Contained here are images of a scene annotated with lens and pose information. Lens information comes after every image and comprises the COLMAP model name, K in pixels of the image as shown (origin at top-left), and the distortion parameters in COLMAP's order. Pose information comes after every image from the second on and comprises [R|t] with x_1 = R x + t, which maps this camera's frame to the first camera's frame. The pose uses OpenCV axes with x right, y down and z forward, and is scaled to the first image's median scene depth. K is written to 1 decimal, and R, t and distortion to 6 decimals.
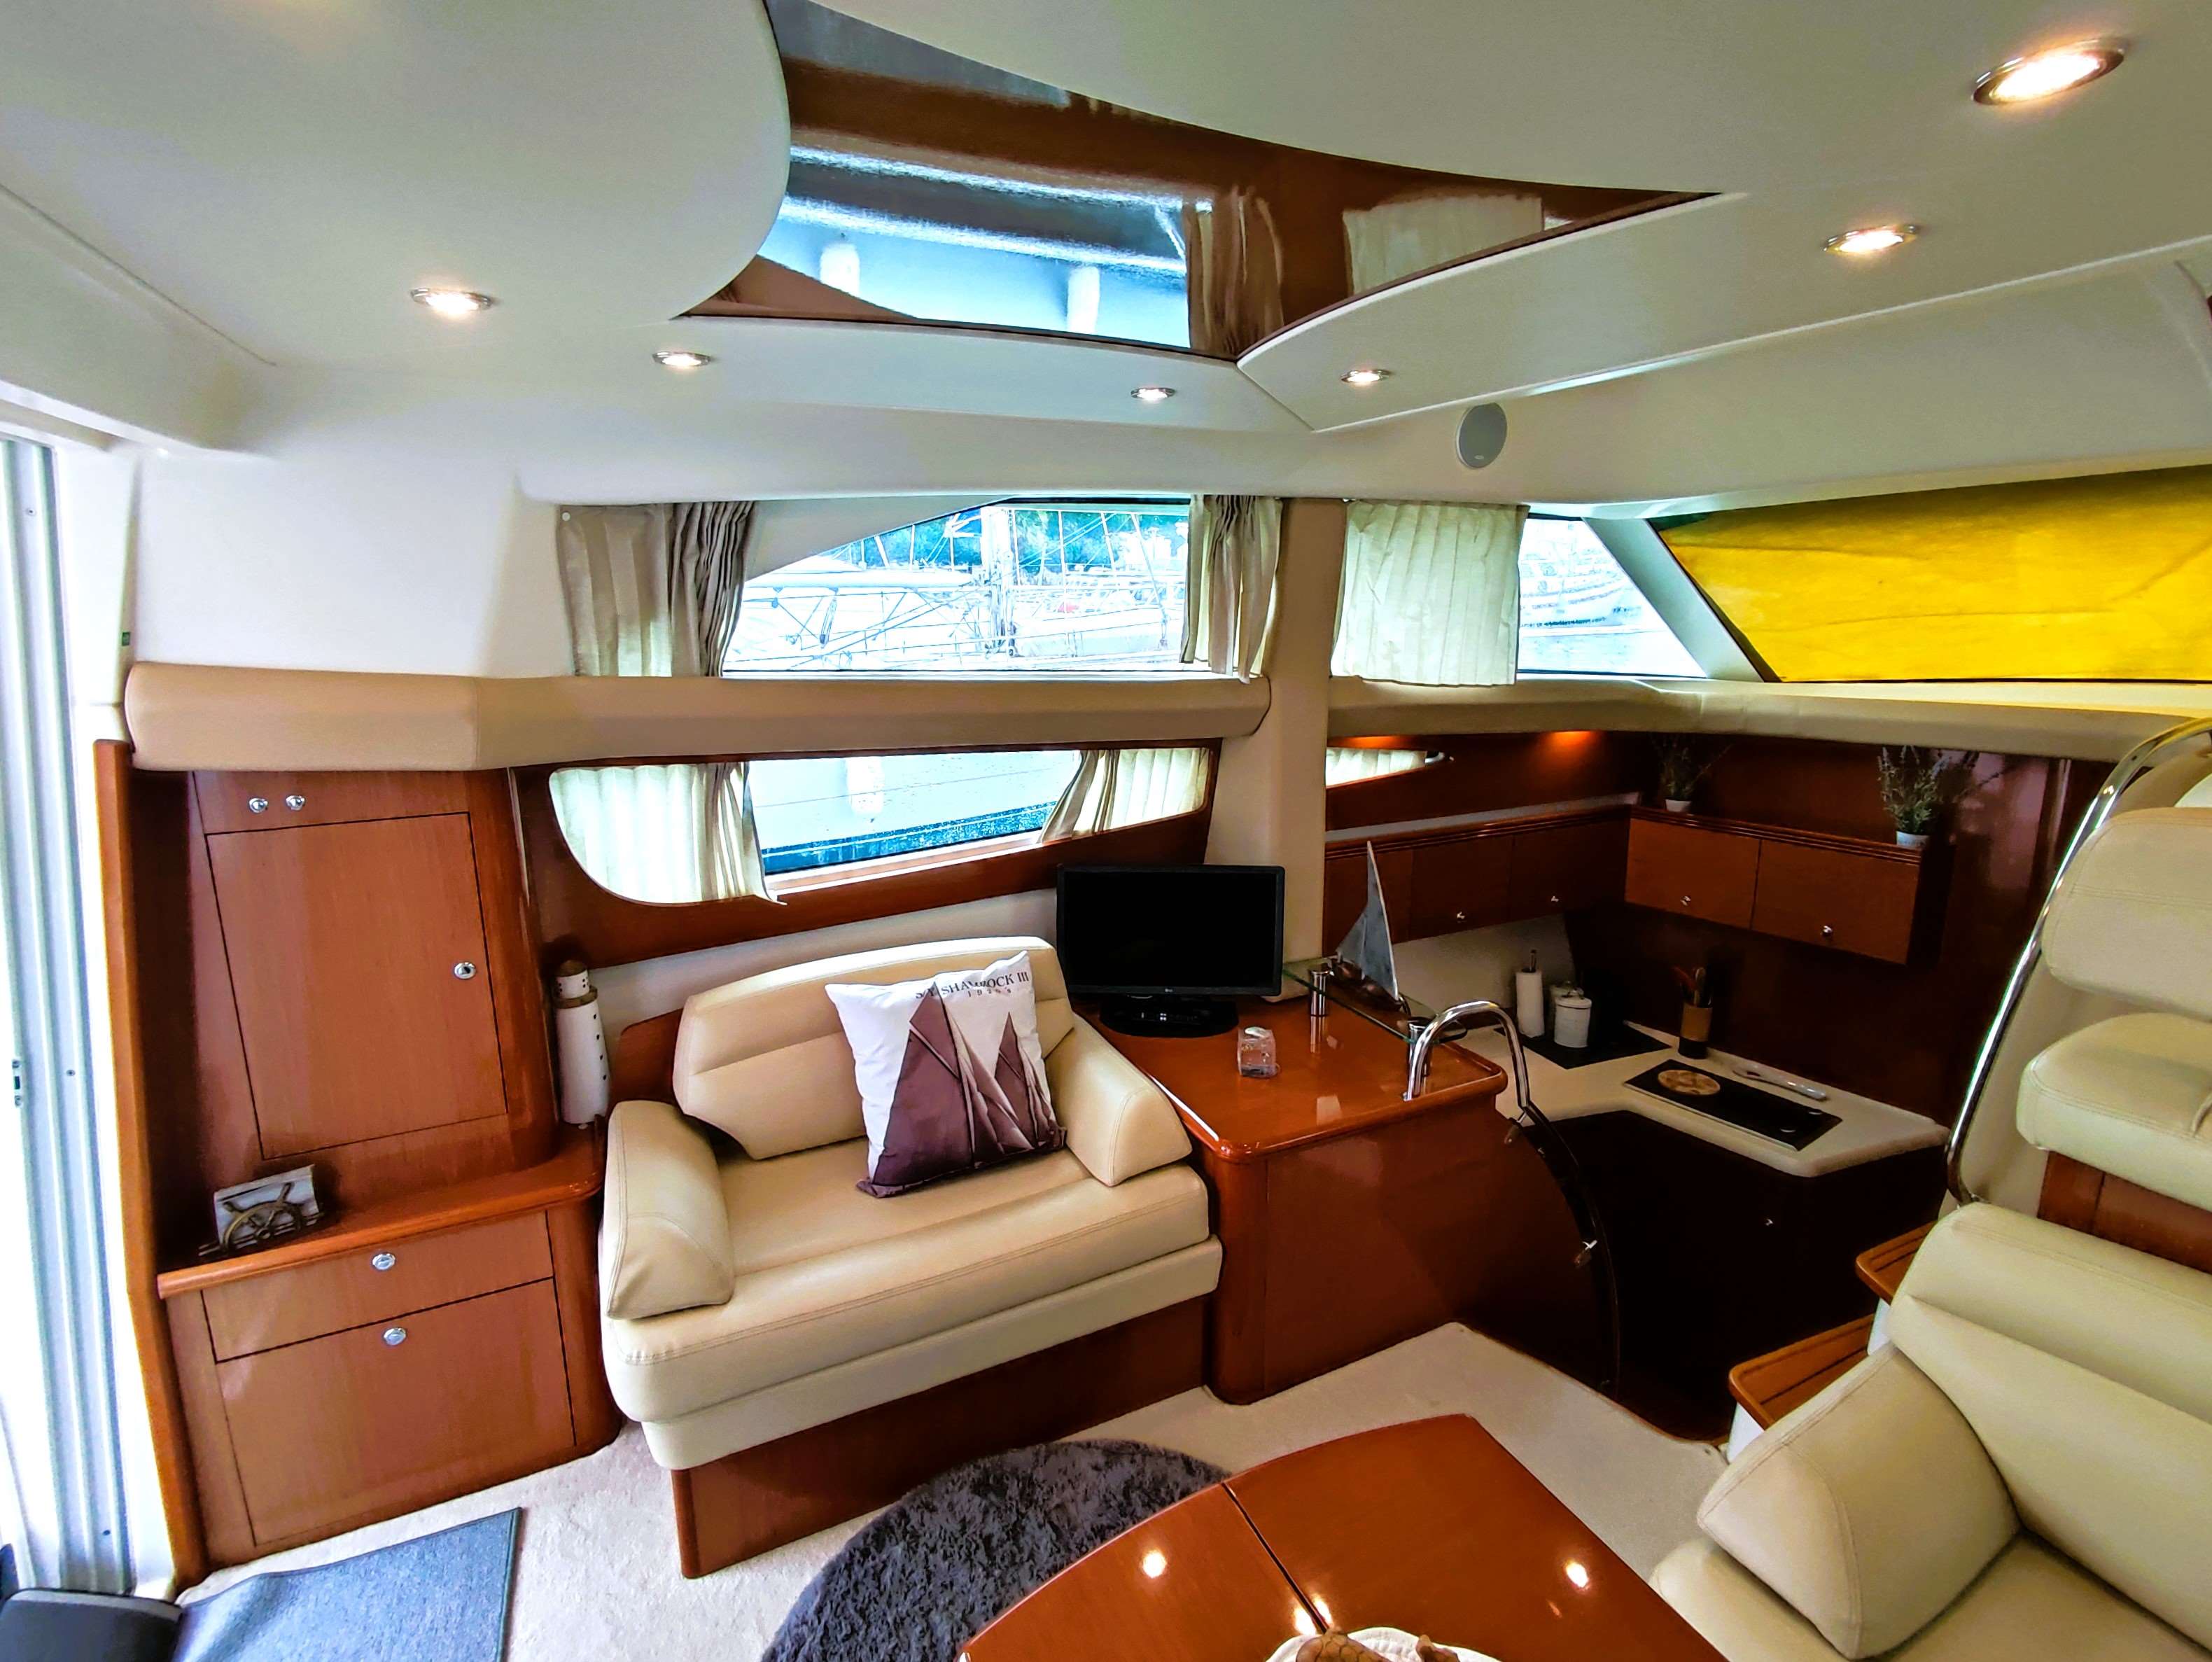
lens RADIAL K [[1040.9, 0, 1094.1], [0, 1040.9, 807.2], [0, 0, 1]] dist [-0.002438, -0.000703]
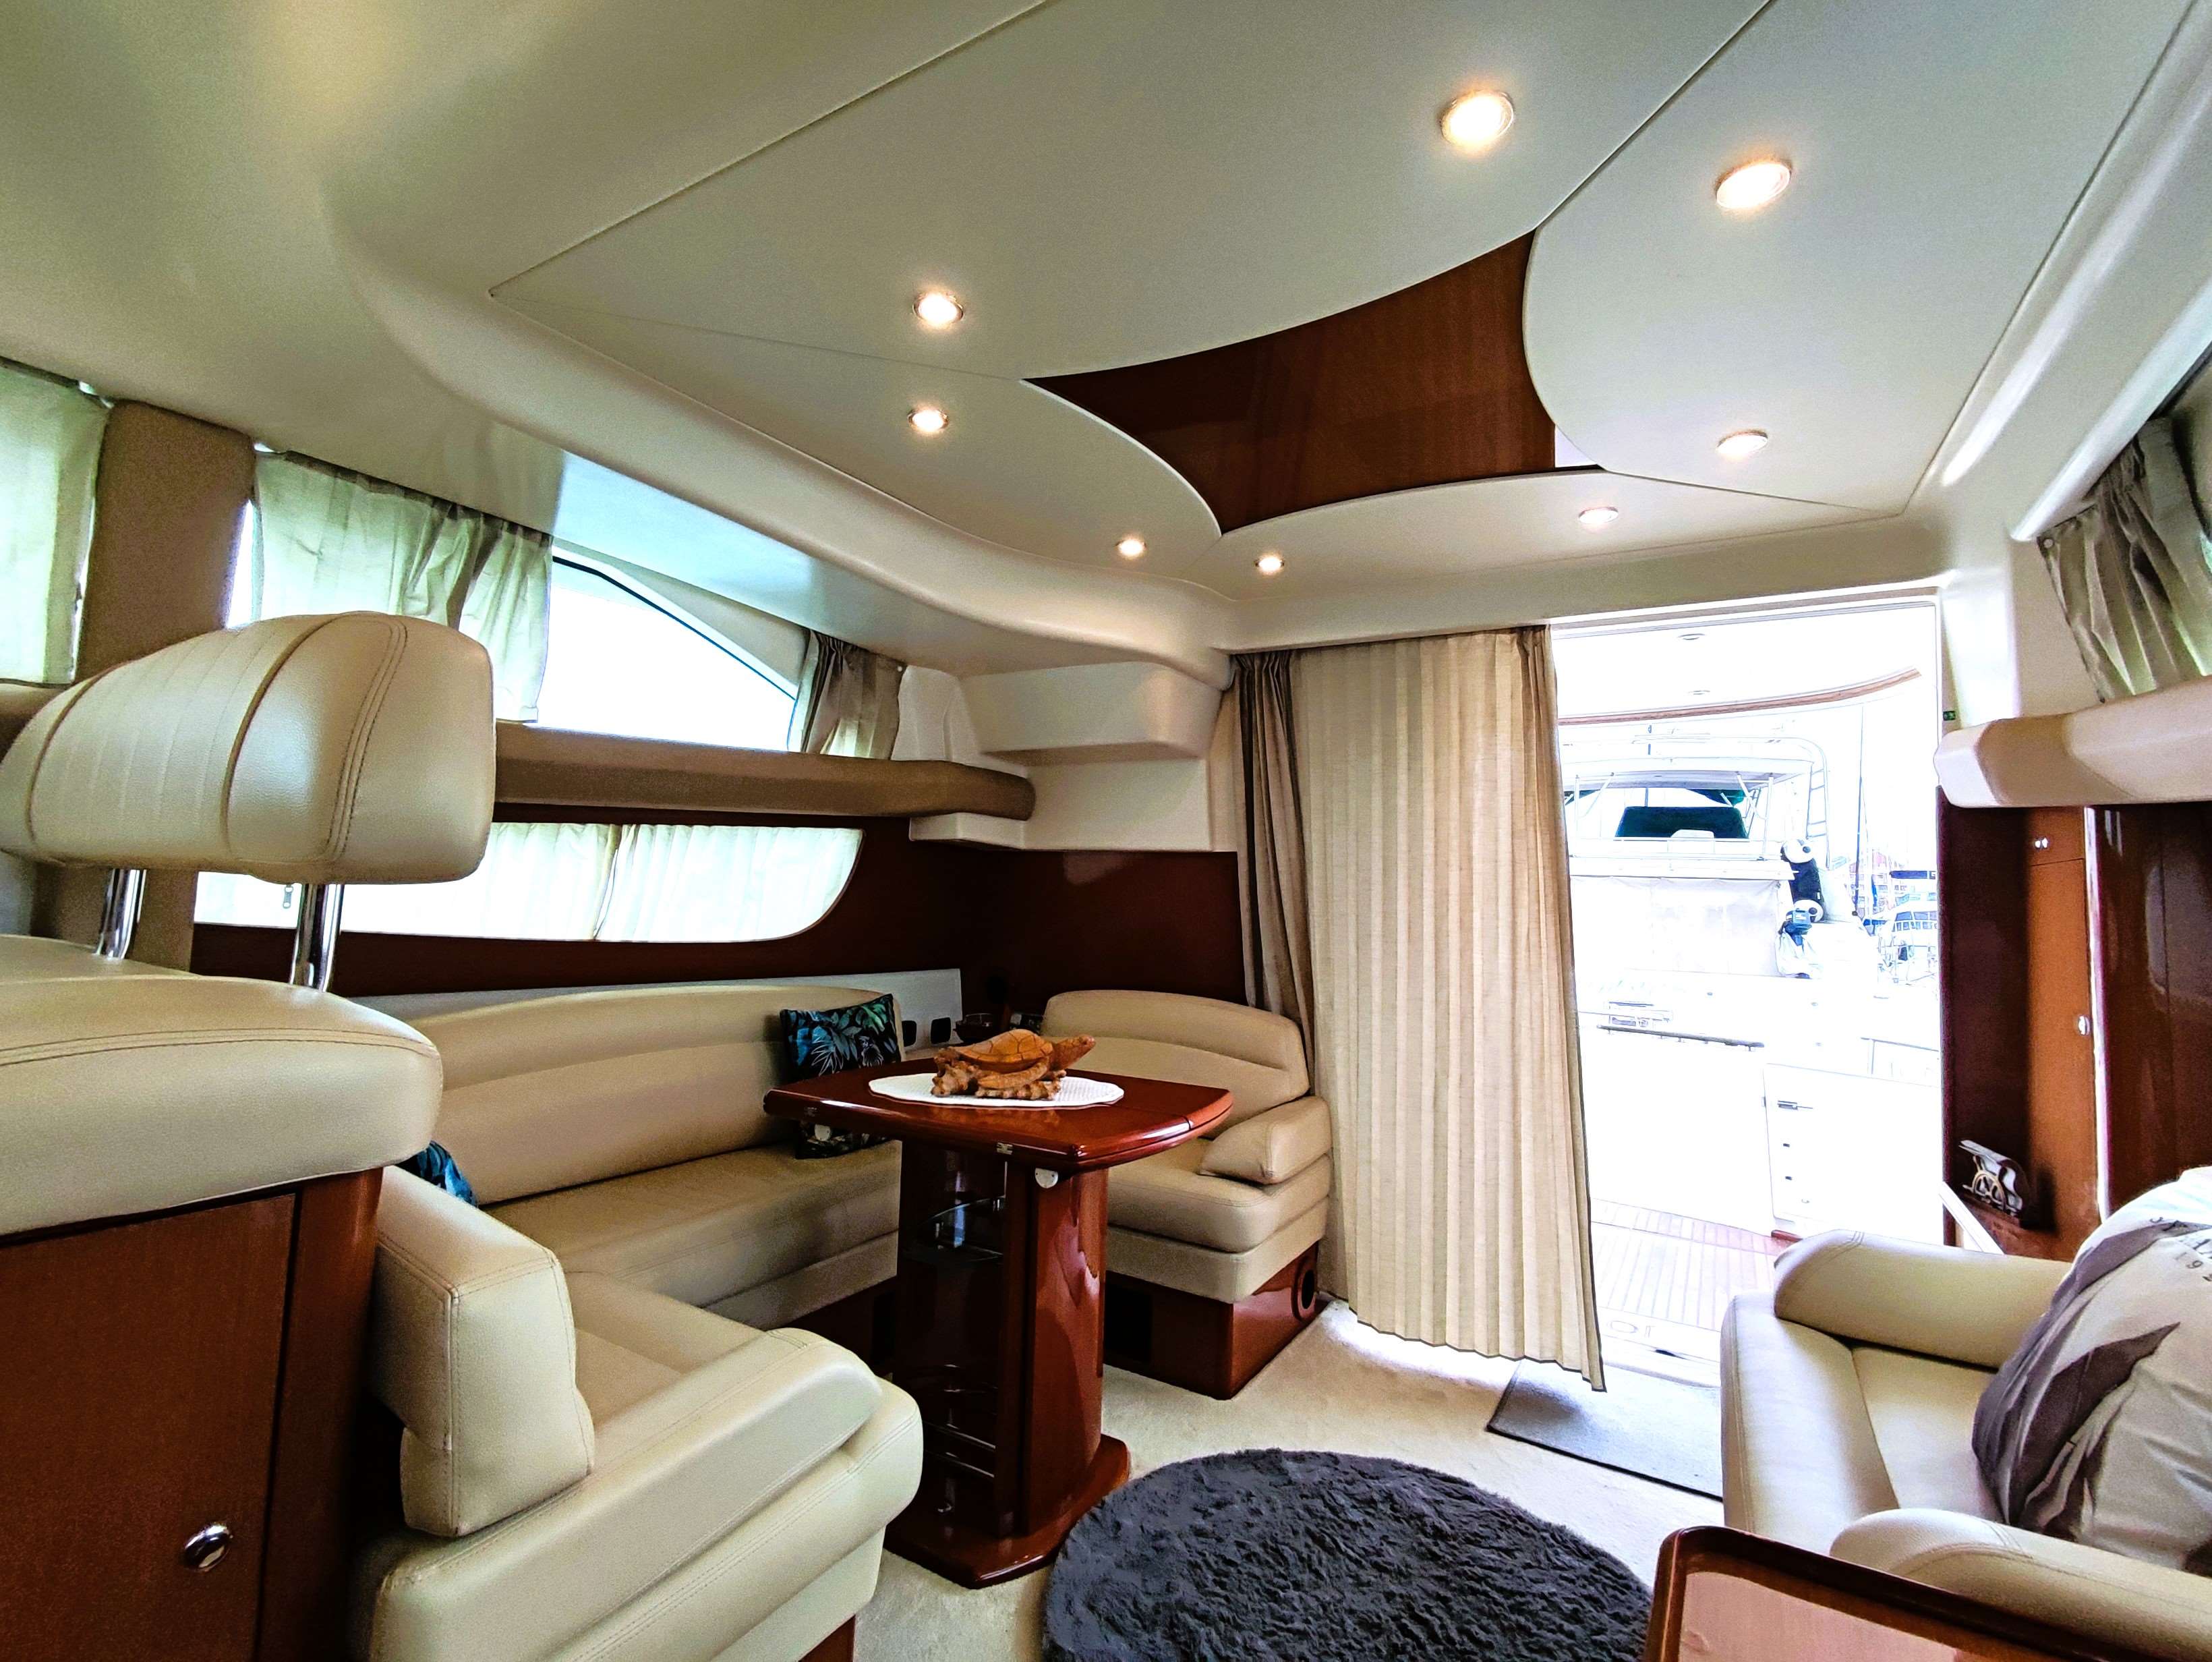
lens RADIAL K [[1007.8, 0, 1095.9], [0, 1007.8, 805.3], [0, 0, 1]] dist [-0.001203, -0.000543]
pose [[-0.844149, -0.062567, -0.532446, 0.650375], [-0.134097, 0.986238, 0.096709, -0.010453], [0.519067, 0.153036, -0.840921, 1.232004]]
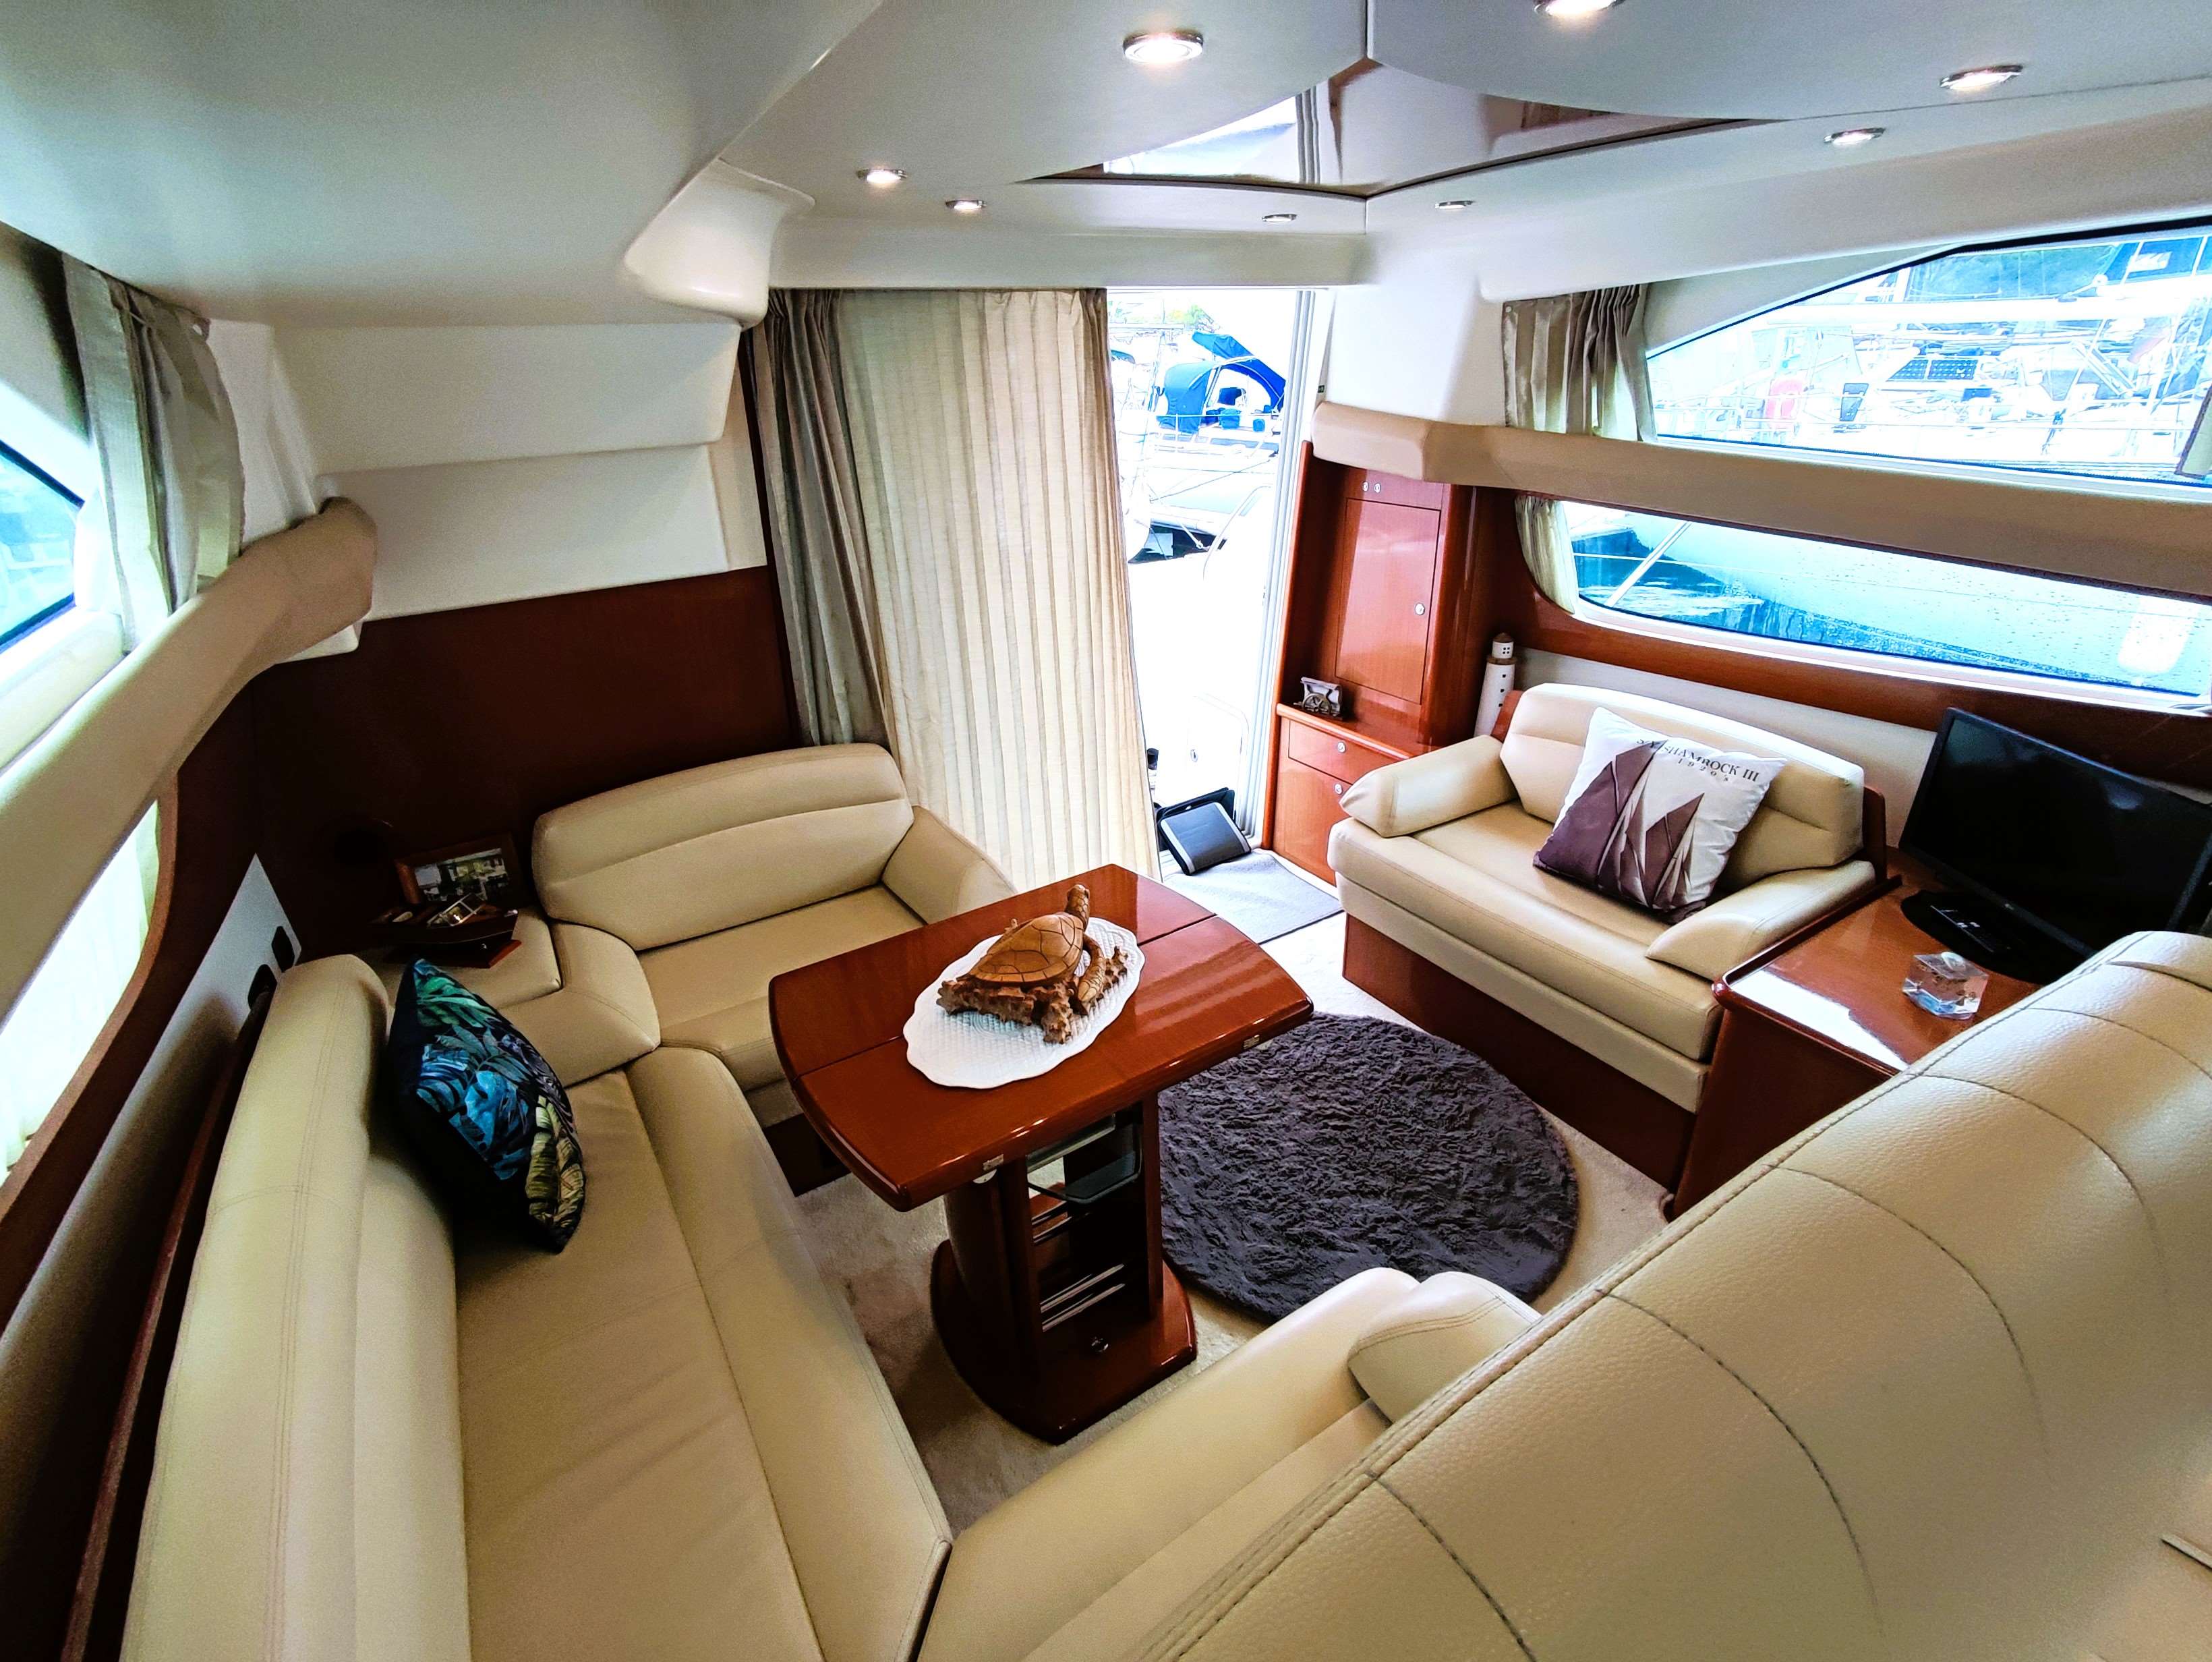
lens RADIAL K [[1016.4, 0, 1100.1], [0, 1016.4, 810.4], [0, 0, 1]] dist [0.000654, 0.000552]
pose [[0.107804, 0.418085, -0.901988, 0.894651], [-0.169490, 0.901723, 0.397705, -0.106478], [0.979618, 0.110004, 0.168071, 0.256514]]
